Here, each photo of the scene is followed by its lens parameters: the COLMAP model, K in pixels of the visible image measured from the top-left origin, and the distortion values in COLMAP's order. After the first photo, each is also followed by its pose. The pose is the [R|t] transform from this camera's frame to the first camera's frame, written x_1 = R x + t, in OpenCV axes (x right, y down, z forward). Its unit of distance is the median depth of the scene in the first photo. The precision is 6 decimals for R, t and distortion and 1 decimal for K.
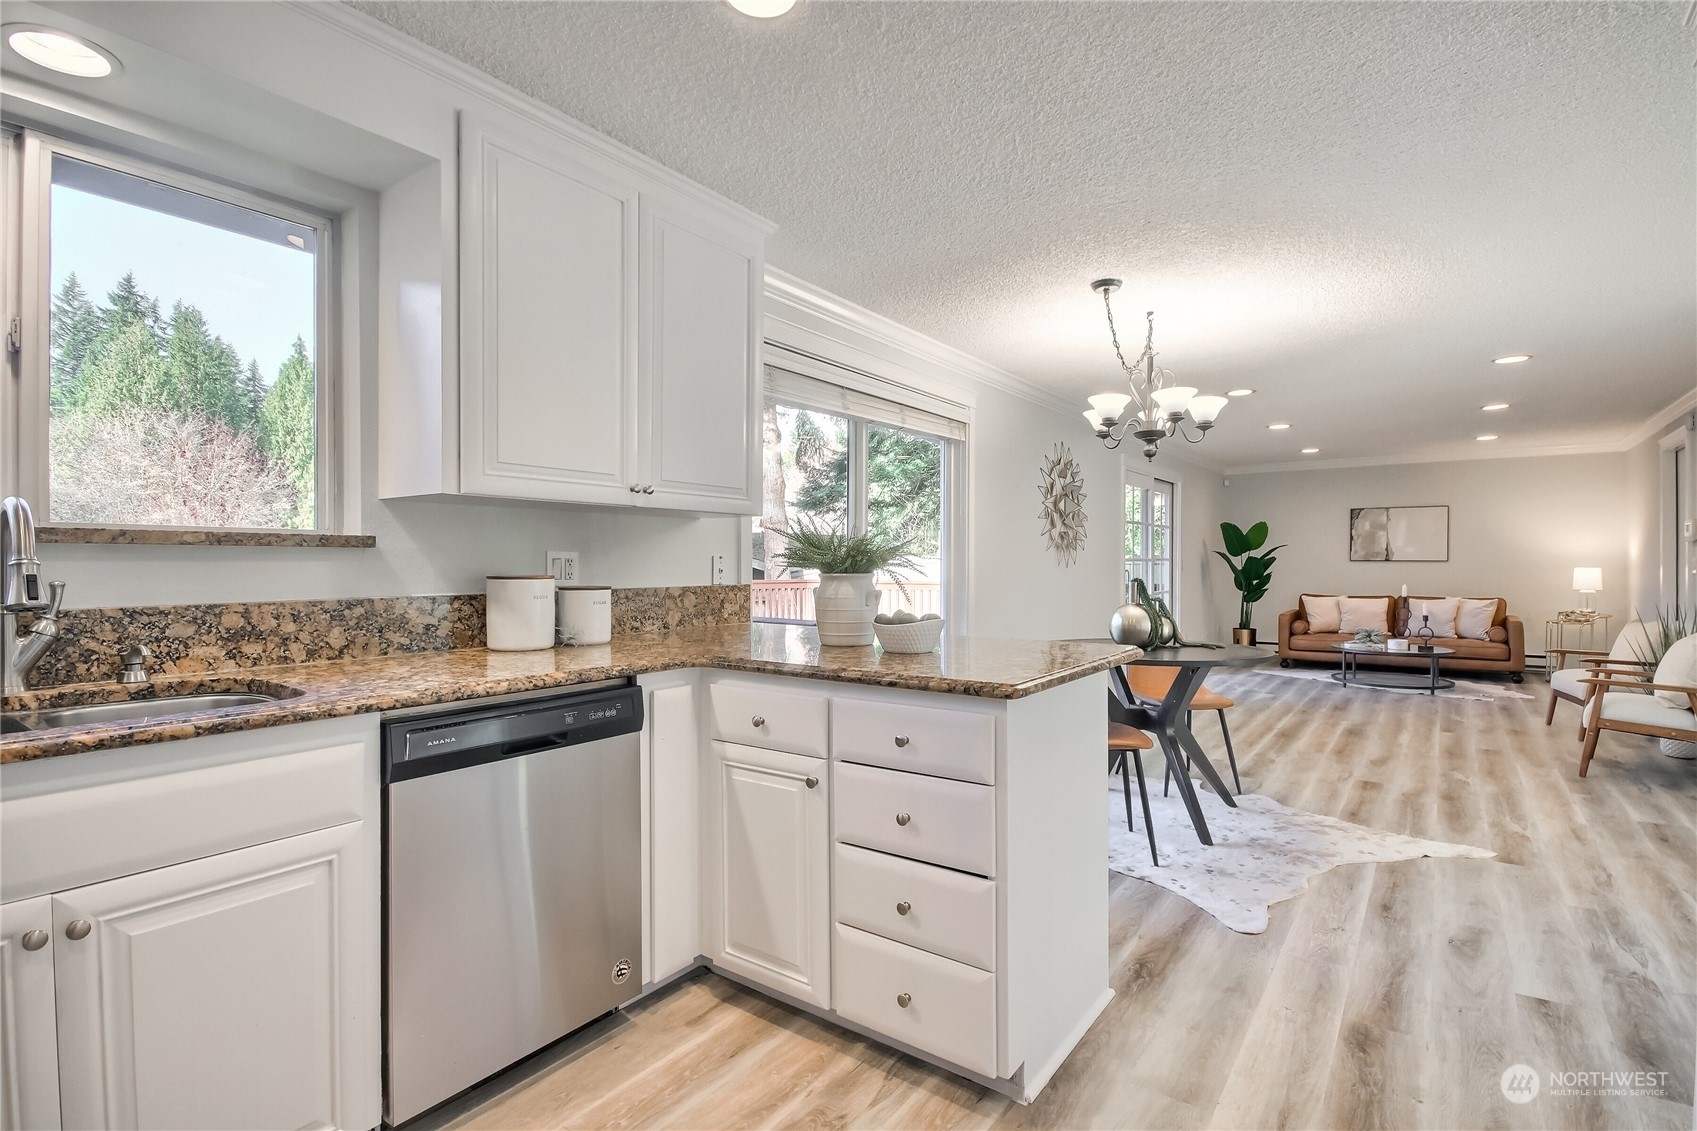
lens RADIAL K [[802.4, 0, 845.0], [0, 802.4, 565.5], [0, 0, 1]] dist [0.013013, -0.014447]
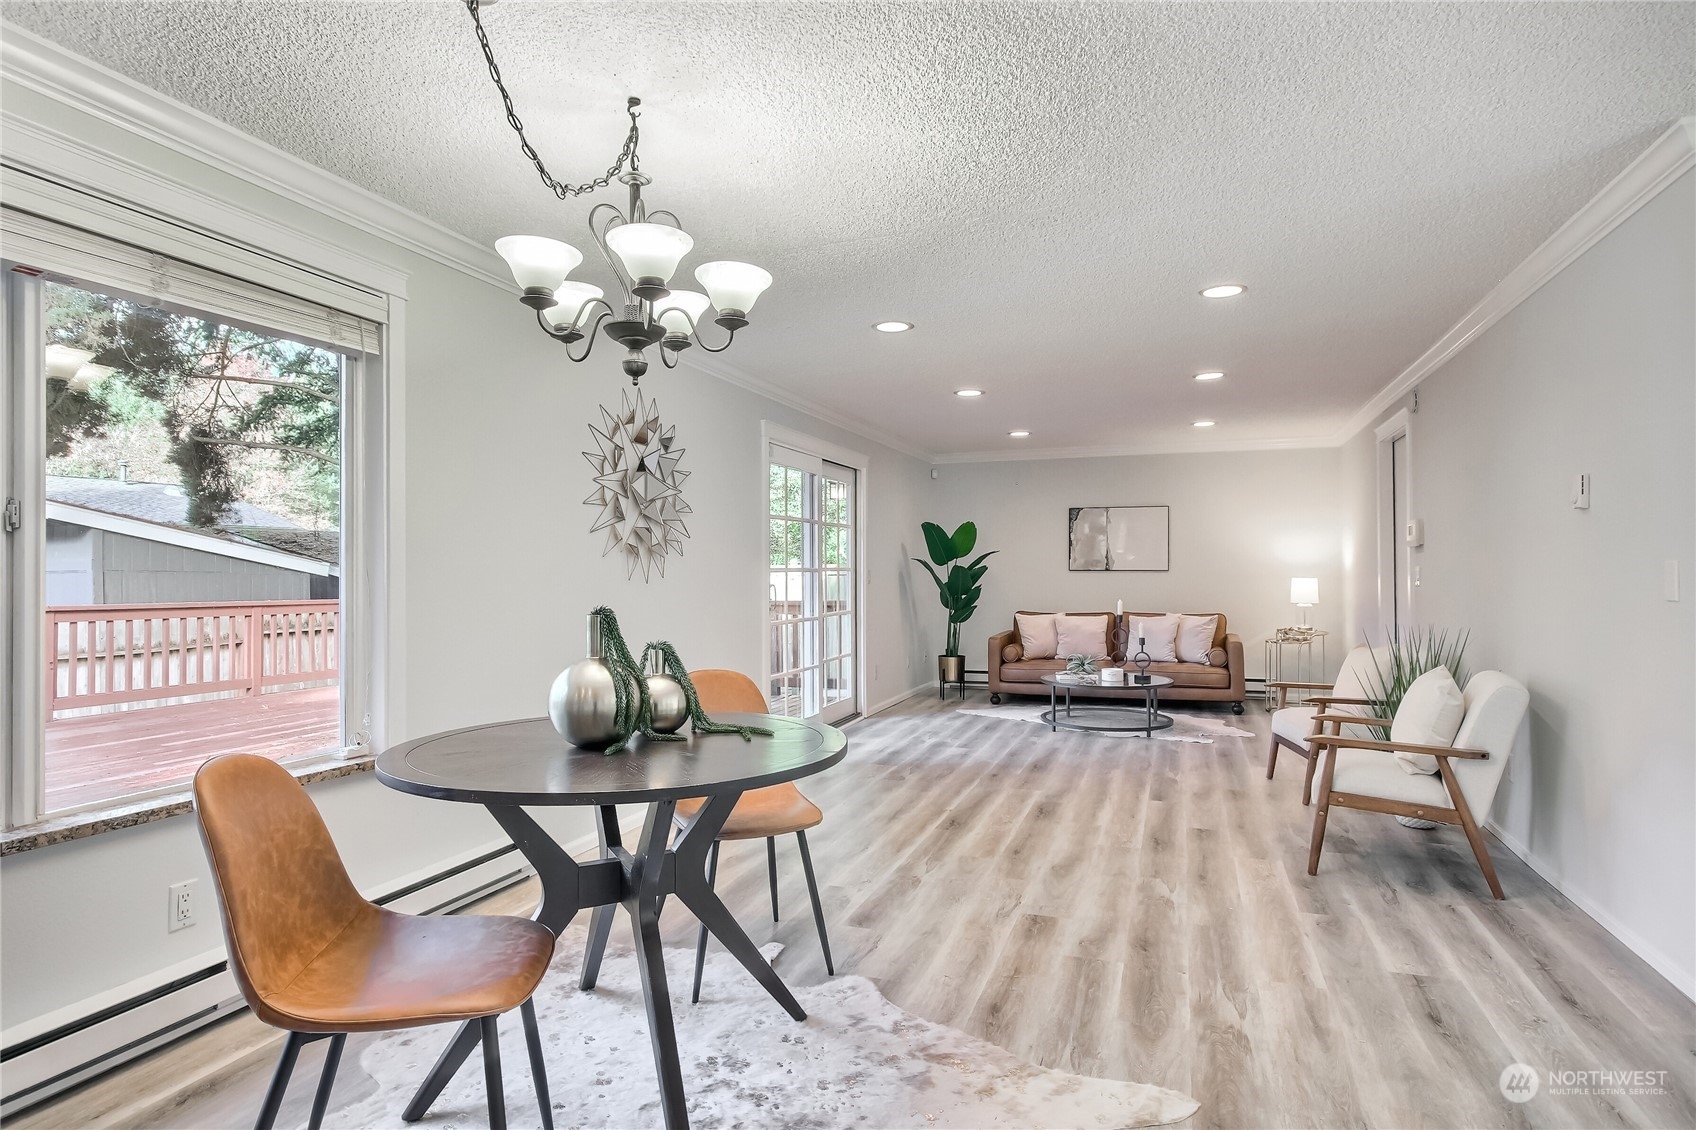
lens RADIAL K [[896.9, 0, 848.0], [0, 896.9, 565.0], [0, 0, 1]] dist [-0.002191, 0.000494]
pose [[0.960161, -0.001434, 0.279443, 0.209529], [0.004937, 0.999918, -0.011832, -0.002646], [-0.279403, 0.012740, 0.960089, 0.241970]]
